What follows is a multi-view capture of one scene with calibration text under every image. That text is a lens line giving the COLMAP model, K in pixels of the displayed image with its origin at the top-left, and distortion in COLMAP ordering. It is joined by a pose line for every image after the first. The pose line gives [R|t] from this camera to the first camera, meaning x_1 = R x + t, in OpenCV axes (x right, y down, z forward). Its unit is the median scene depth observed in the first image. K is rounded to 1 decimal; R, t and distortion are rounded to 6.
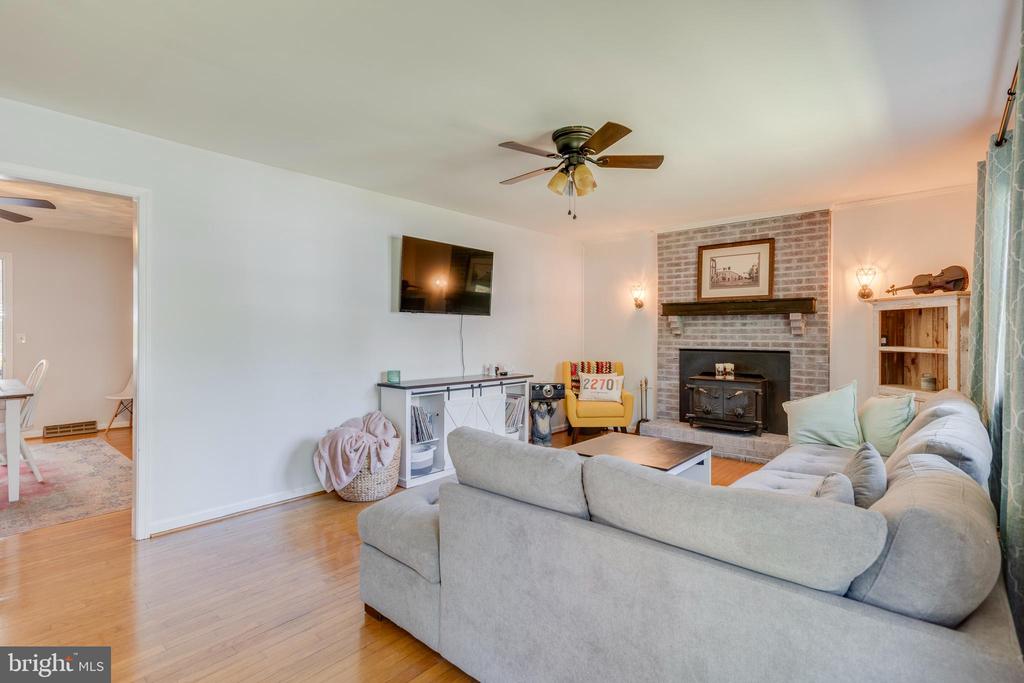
lens RADIAL K [[490.9, 0, 508.9], [0, 490.9, 331.8], [0, 0, 1]] dist [0.013607, 0.000710]
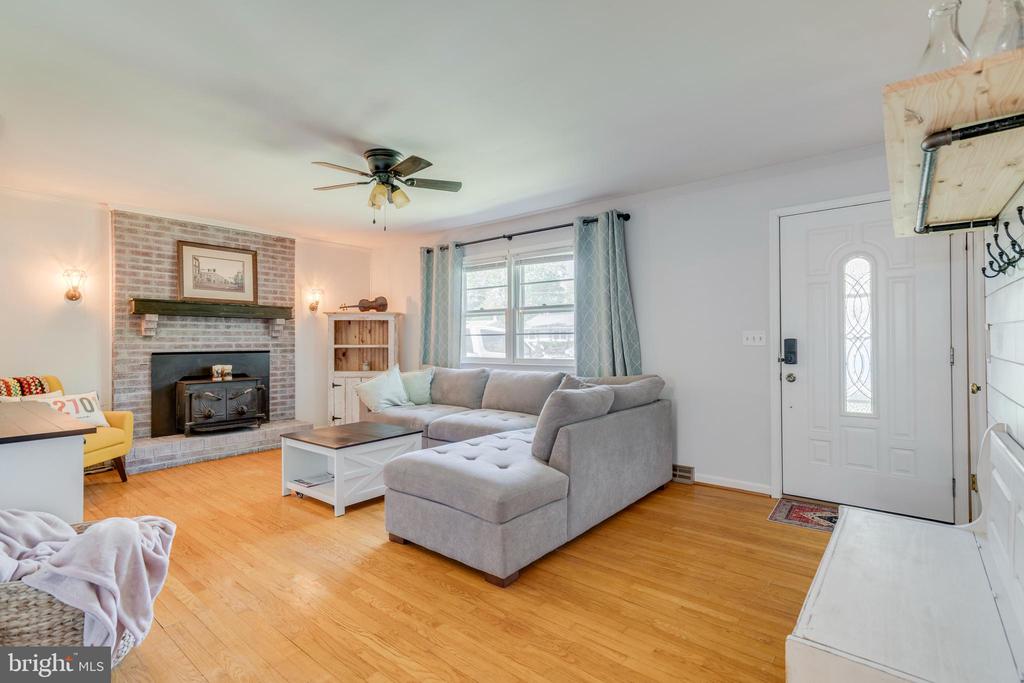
lens RADIAL K [[494.3, 0, 507.6], [0, 494.3, 338.3], [0, 0, 1]] dist [-0.000676, 0.000488]
pose [[-0.039571, 0.004769, 0.999205, -0.602662], [-0.000112, 0.999989, -0.004777, 0.014434], [-0.999217, -0.000301, -0.039570, 0.459234]]
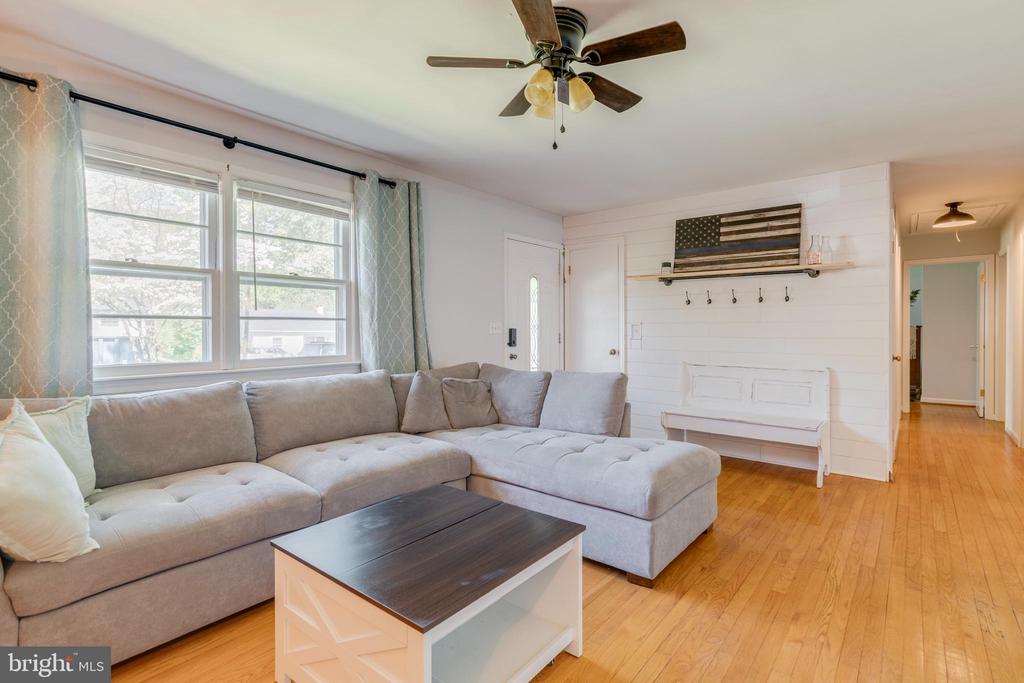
lens RADIAL K [[490.3, 0, 514.2], [0, 490.3, 337.9], [0, 0, 1]] dist [-0.003702, 0.017241]
pose [[-0.998566, 0.002075, -0.053485, 0.138979], [0.001331, 0.999902, 0.013943, 0.017724], [0.053509, 0.013852, -0.998471, 1.013361]]
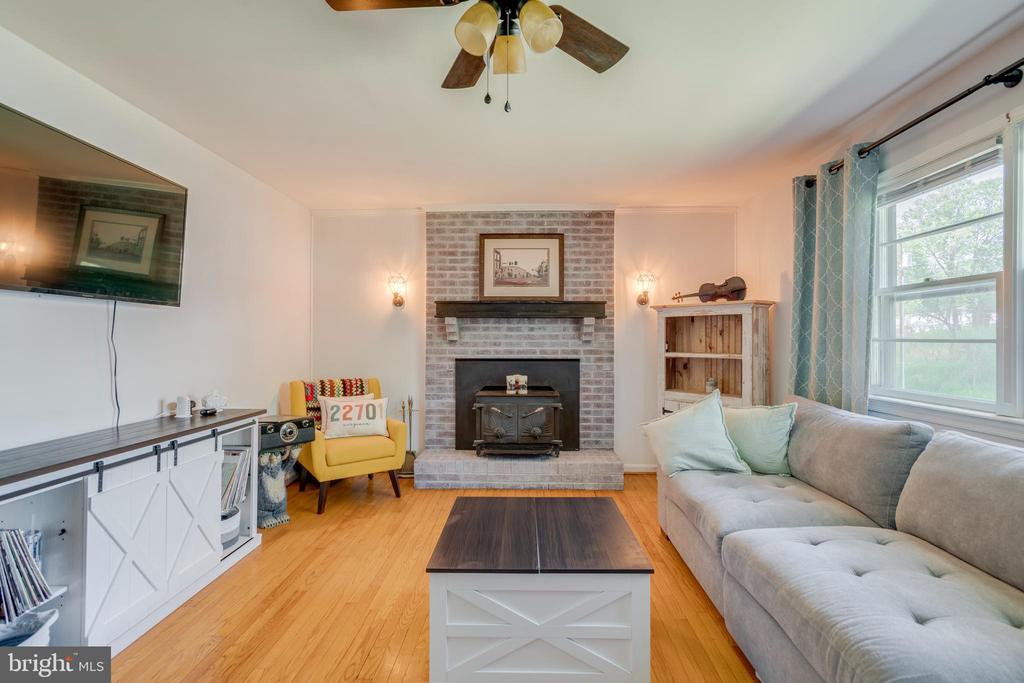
lens RADIAL K [[487.9, 0, 511.4], [0, 487.9, 333.9], [0, 0, 1]] dist [-0.015564, 0.017553]
pose [[0.764015, 0.007760, 0.645152, -0.107230], [-0.003146, 0.999961, -0.008302, 0.000537], [-0.645191, 0.004313, 0.764009, 0.372396]]
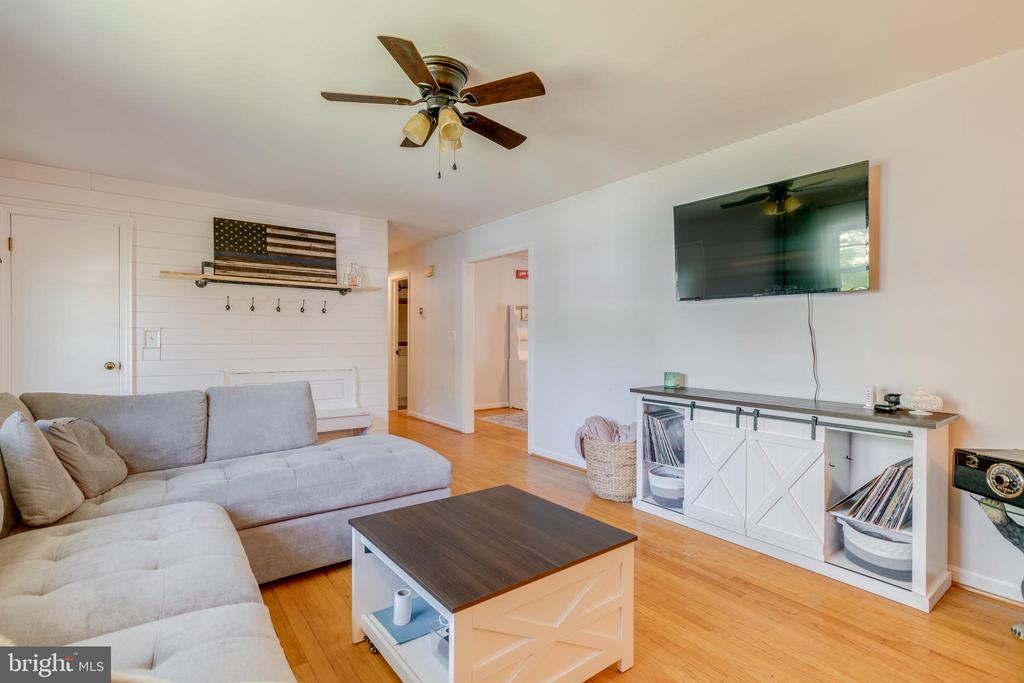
lens RADIAL K [[494.3, 0, 507.6], [0, 494.3, 338.3], [0, 0, 1]] dist [-0.000676, 0.000488]
pose [[-0.194017, 0.003287, -0.980993, 0.539842], [0.000738, 0.999995, 0.003205, 0.016190], [0.980998, -0.000102, -0.194019, 0.758116]]
